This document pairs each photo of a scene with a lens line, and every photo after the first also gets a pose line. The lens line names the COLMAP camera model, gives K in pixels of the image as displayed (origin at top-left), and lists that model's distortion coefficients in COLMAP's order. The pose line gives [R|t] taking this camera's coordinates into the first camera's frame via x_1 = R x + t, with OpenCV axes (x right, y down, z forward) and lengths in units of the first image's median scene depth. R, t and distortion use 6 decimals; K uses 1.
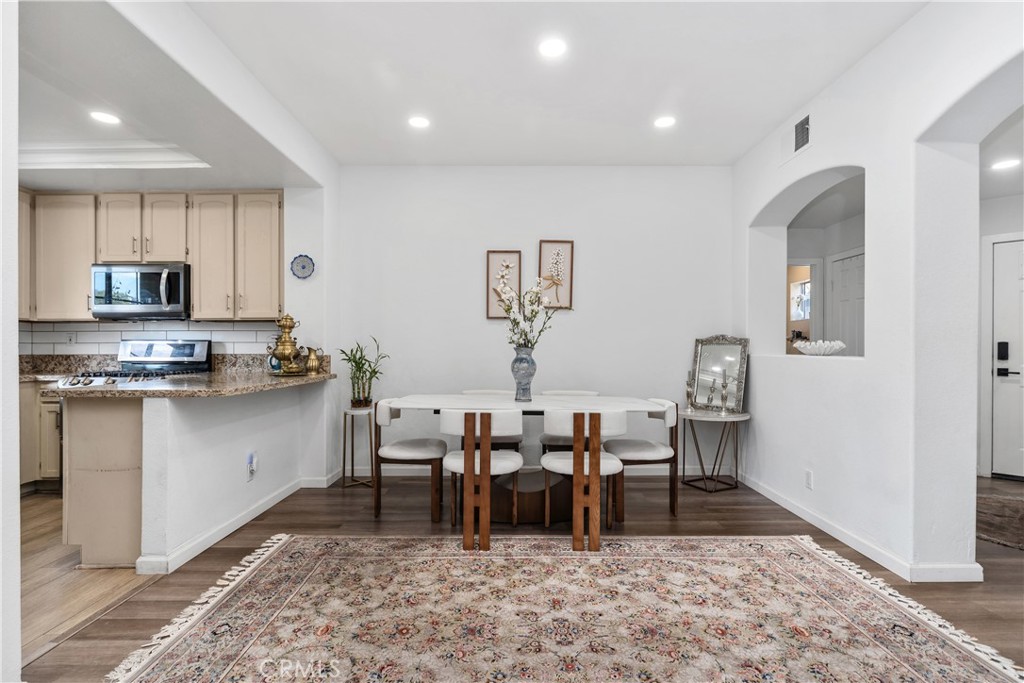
lens RADIAL K [[496.8, 0, 512.6], [0, 496.8, 351.6], [0, 0, 1]] dist [-0.000665, -0.000527]
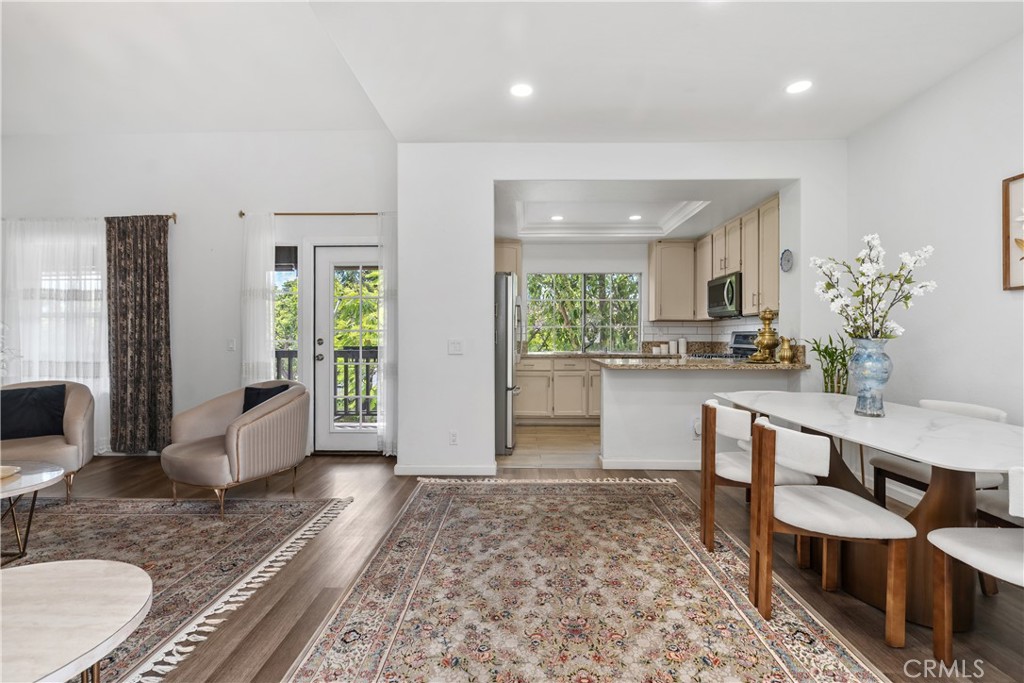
lens RADIAL K [[480.0, 0, 512.7], [0, 480.0, 335.9], [0, 0, 1]] dist [-0.001879, -0.000610]
pose [[-0.018662, -0.001794, -0.999824, 0.607223], [-0.004310, 0.999989, -0.001713, -0.007253], [0.999817, 0.004277, -0.018670, 0.441015]]
